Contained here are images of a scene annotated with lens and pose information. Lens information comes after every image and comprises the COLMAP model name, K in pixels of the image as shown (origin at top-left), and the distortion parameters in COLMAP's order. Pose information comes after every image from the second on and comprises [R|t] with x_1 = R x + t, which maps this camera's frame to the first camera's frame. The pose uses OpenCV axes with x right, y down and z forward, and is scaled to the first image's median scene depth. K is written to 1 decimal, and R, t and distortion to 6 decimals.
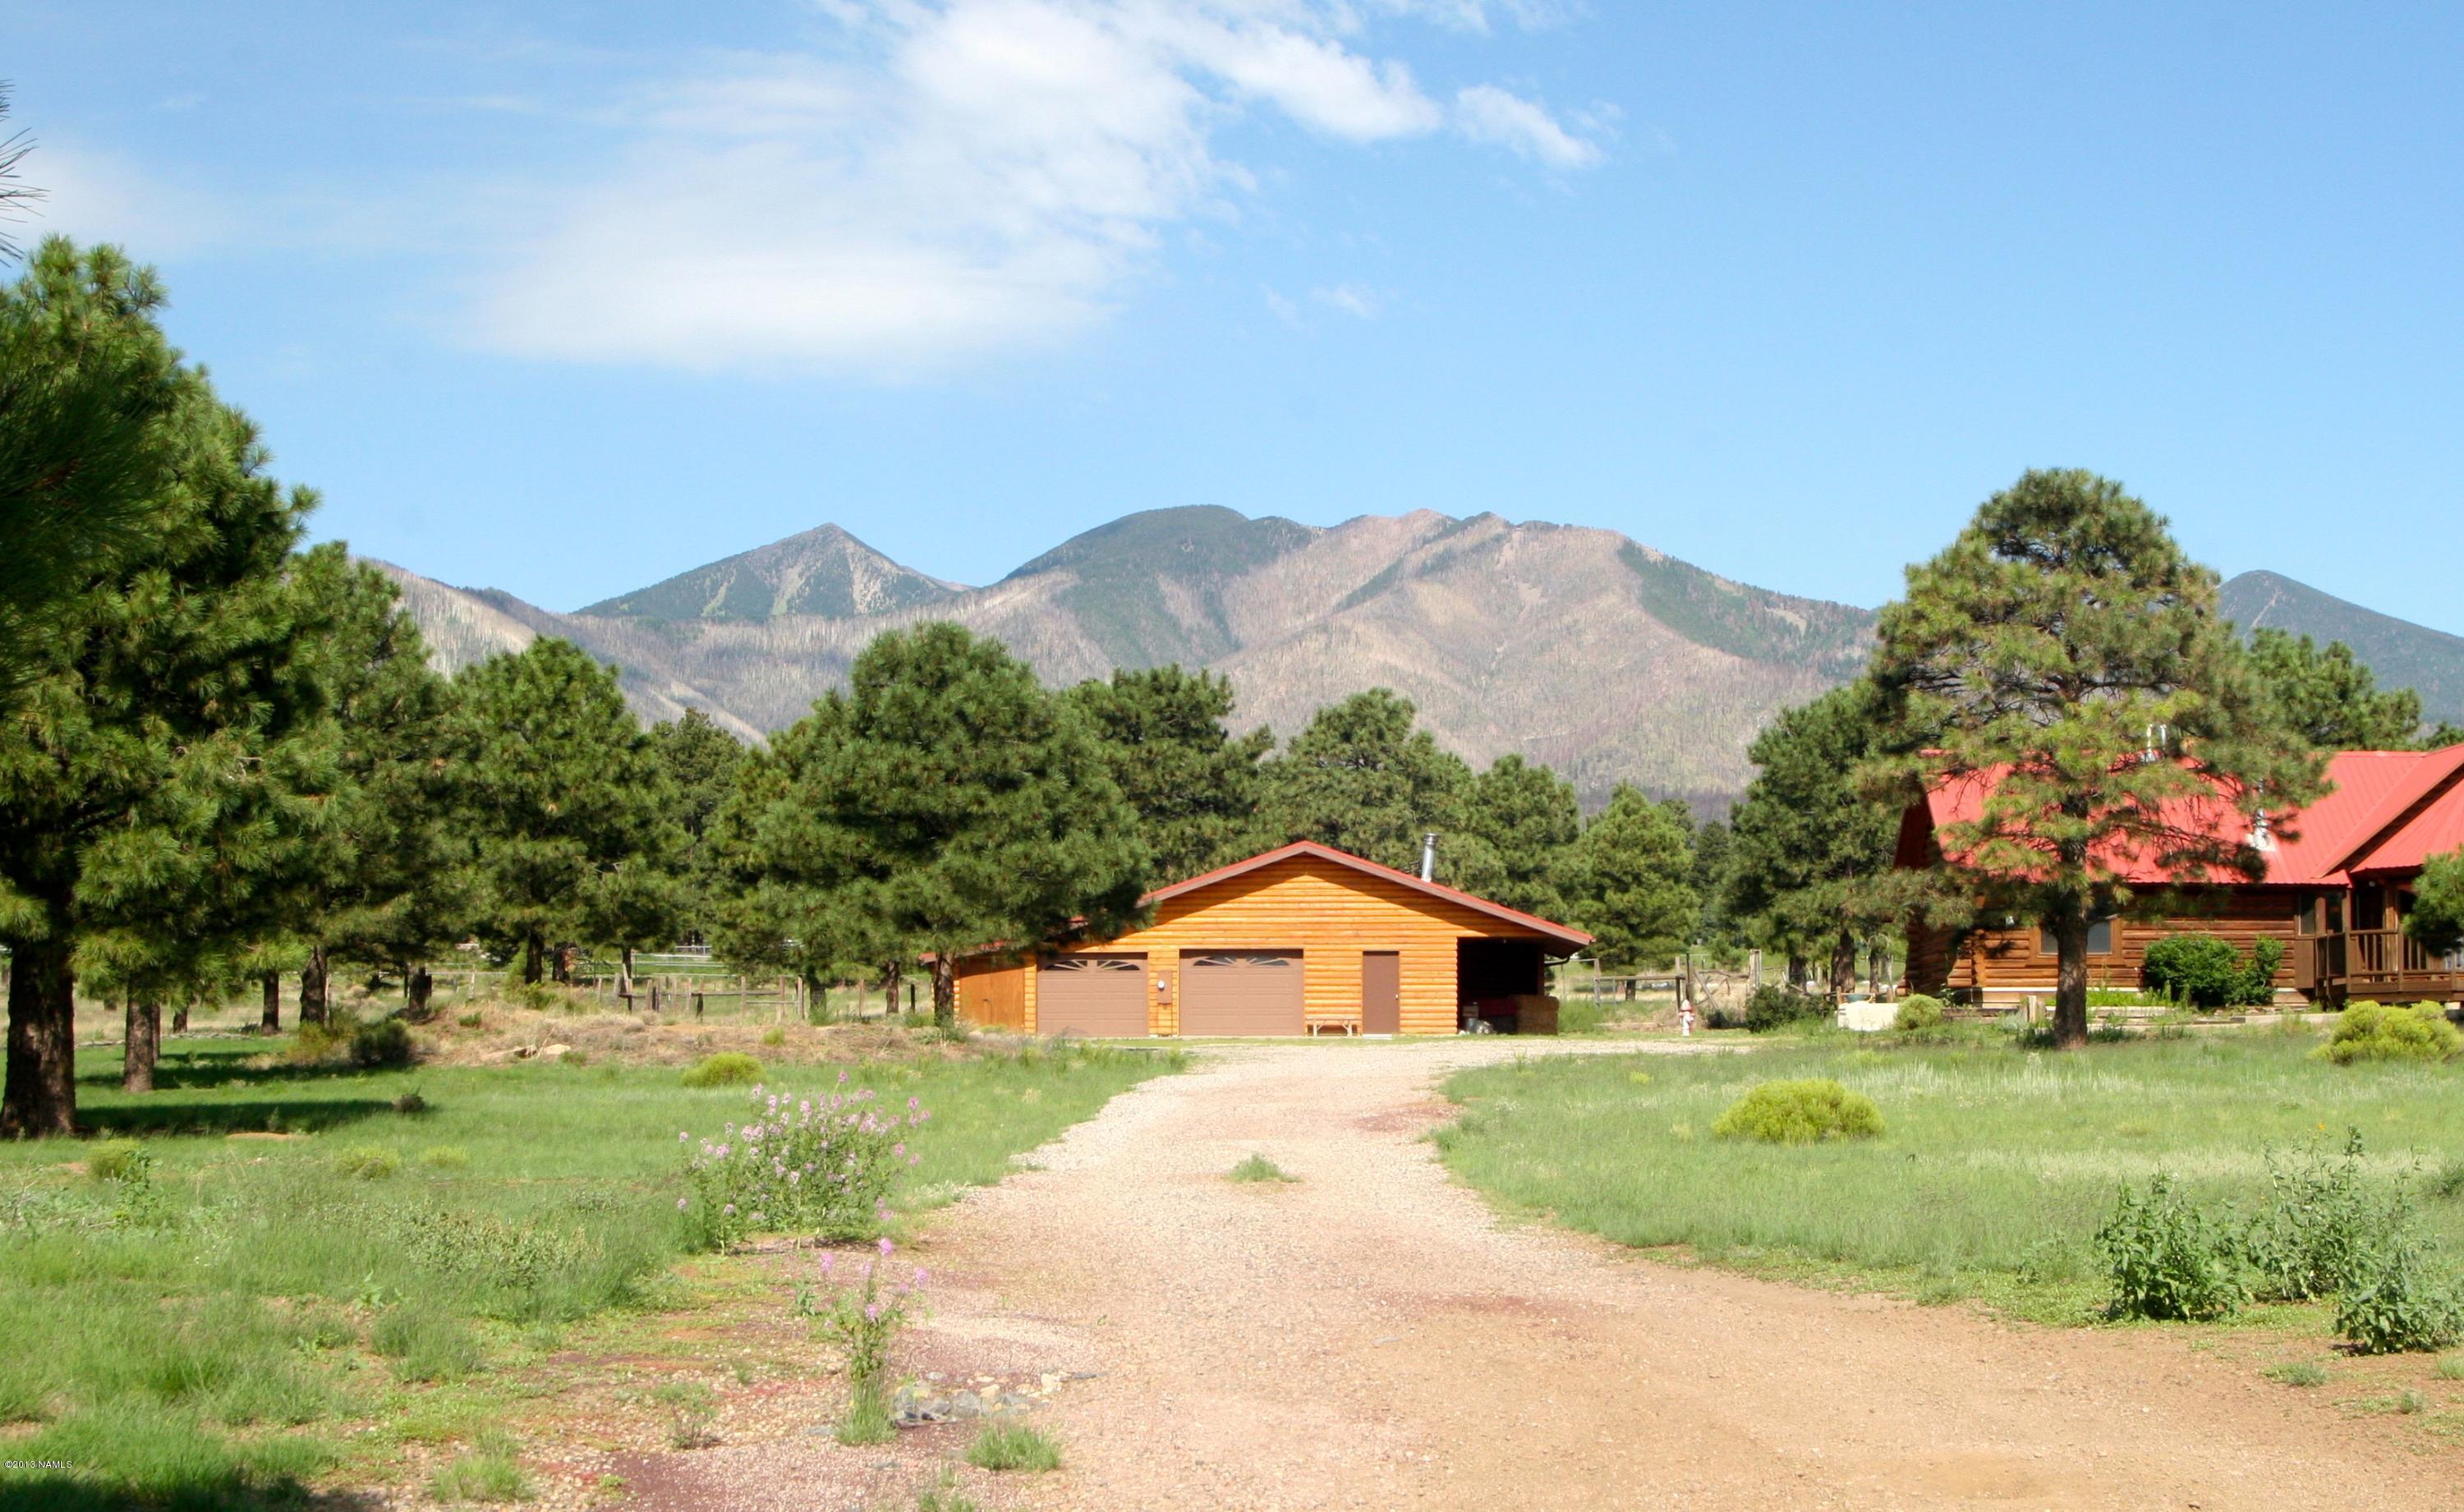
lens RADIAL K [[3508.2, 0, 1298.9], [0, 3508.2, 706.3], [0, 0, 1]] dist [-0.094352, 0.080482]
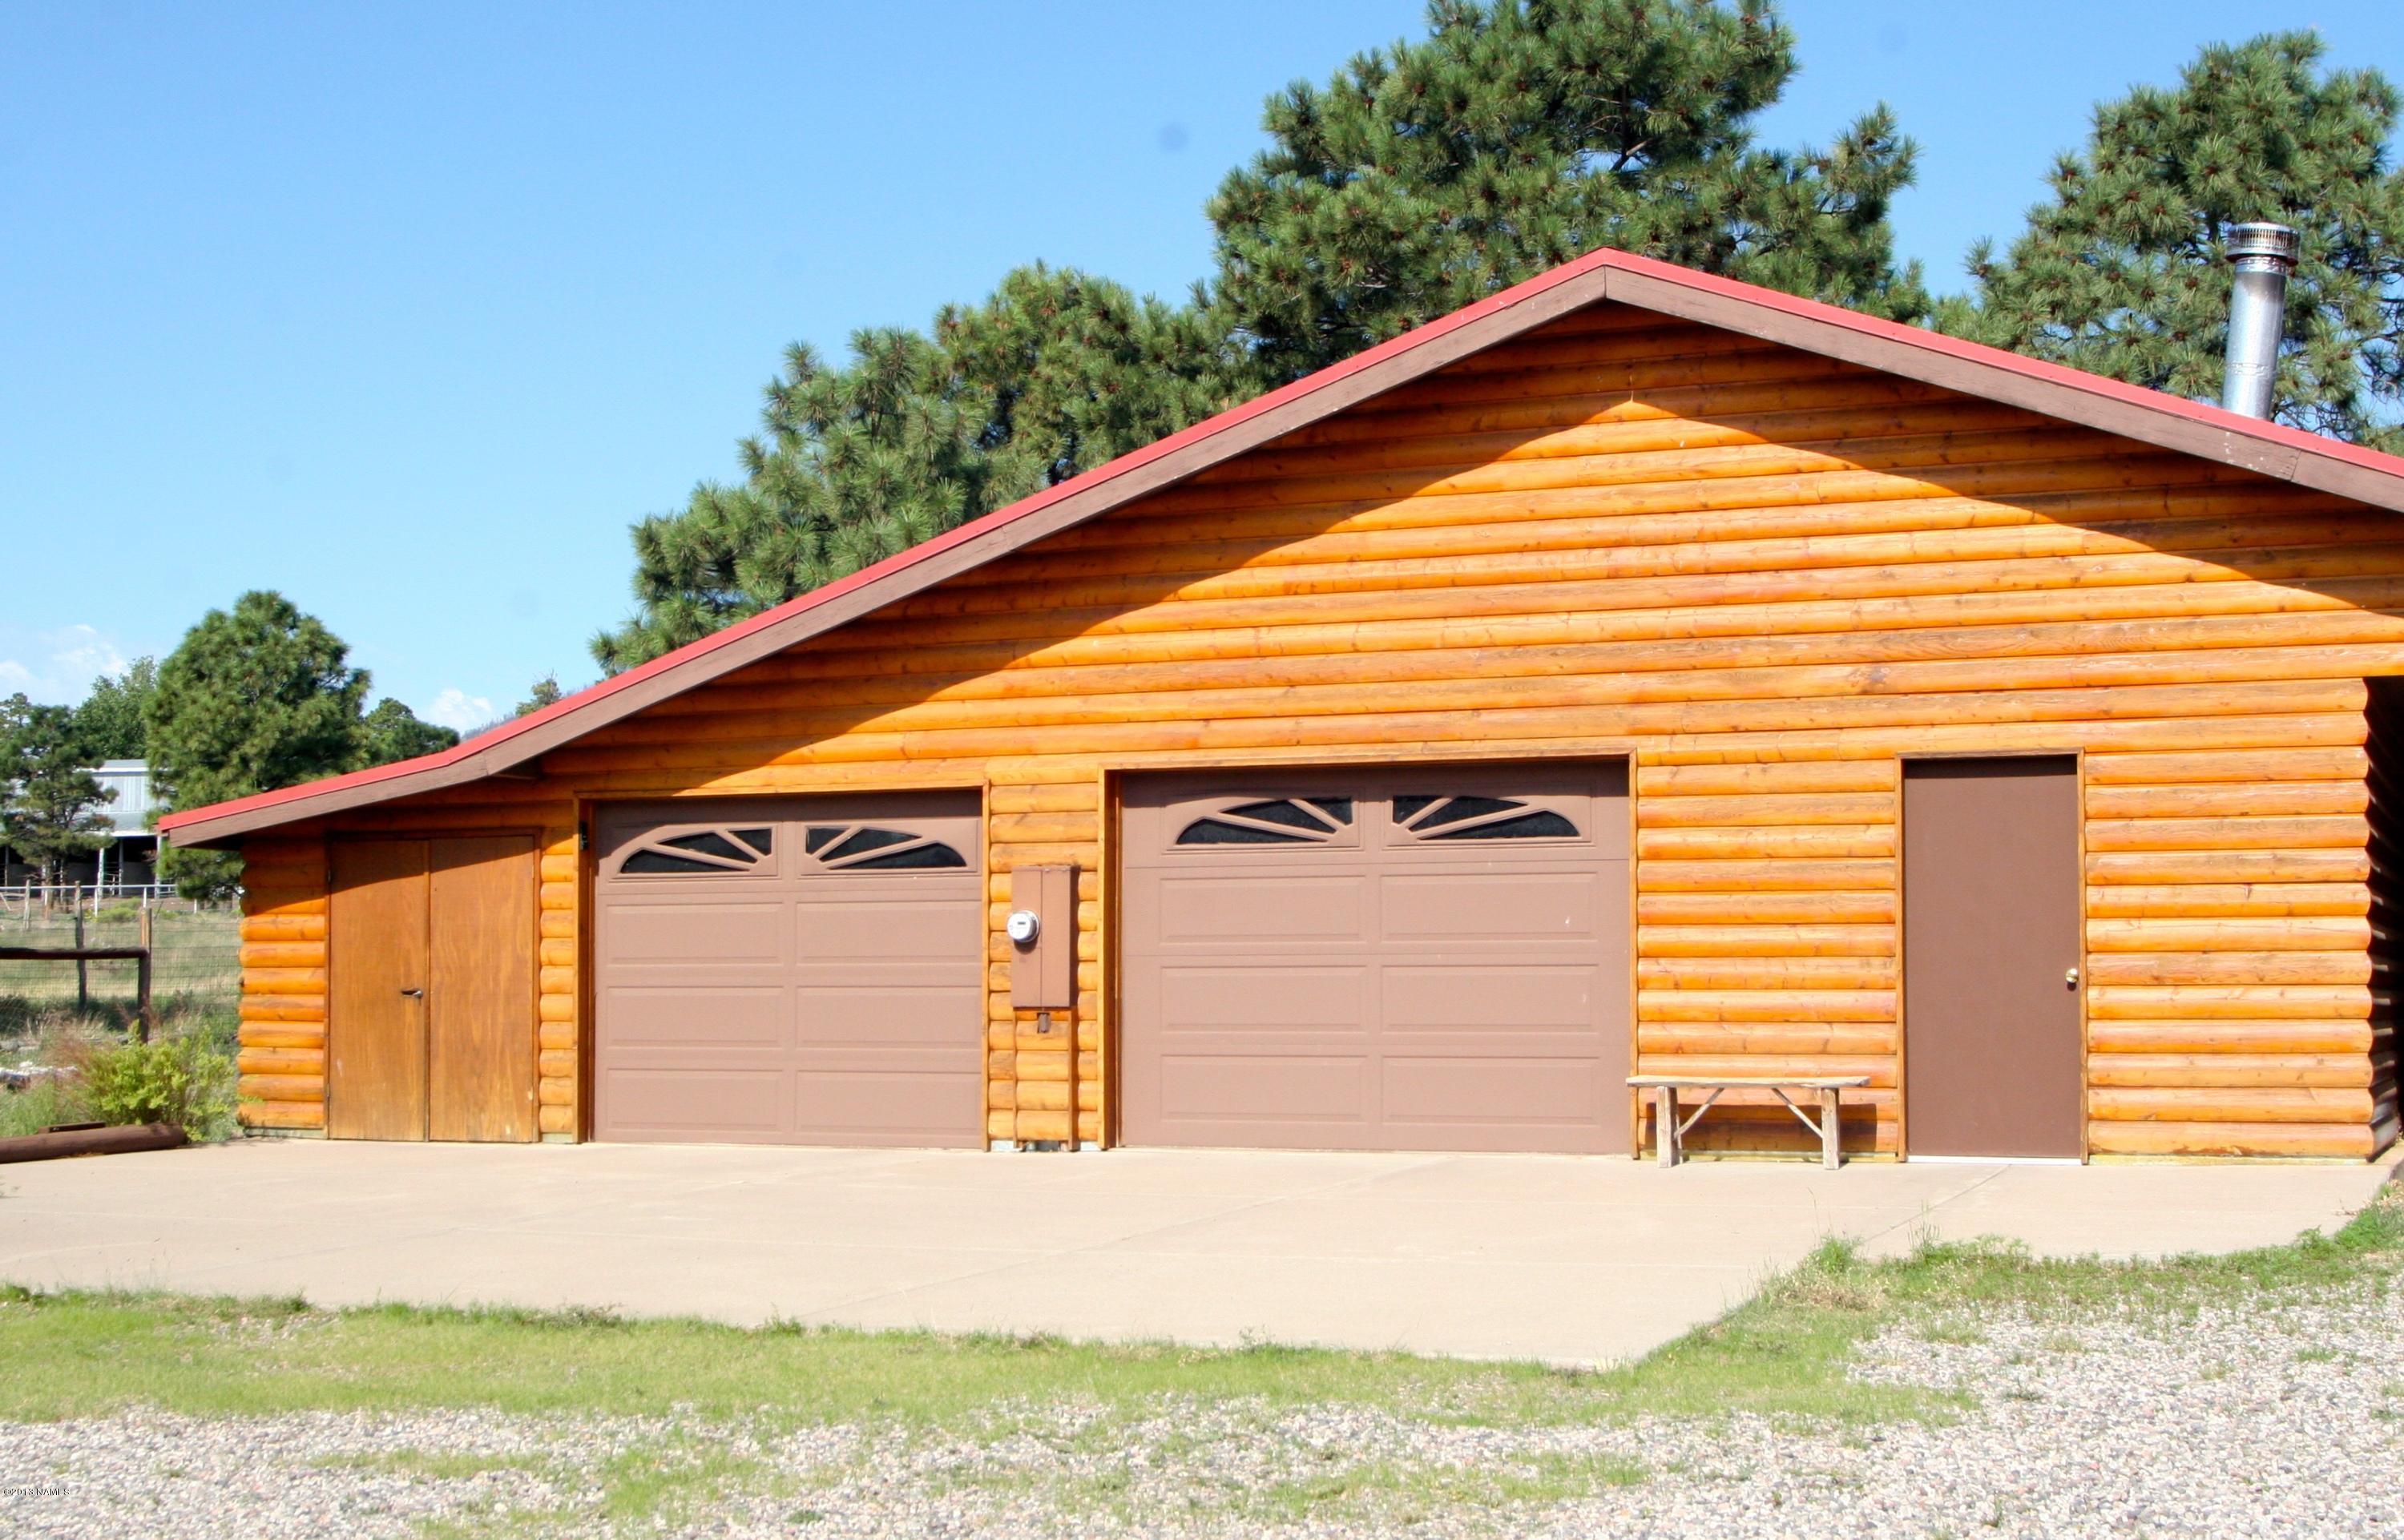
lens RADIAL K [[3357.4, 0, 1200.8], [0, 3357.4, 771.9], [0, 0, 1]] dist [-0.010387, -0.601811]
pose [[0.925455, -0.026122, -0.377956, 0.055011], [0.041514, 0.998605, 0.032631, 0.062300], [0.376576, -0.045889, 0.925248, 0.796129]]
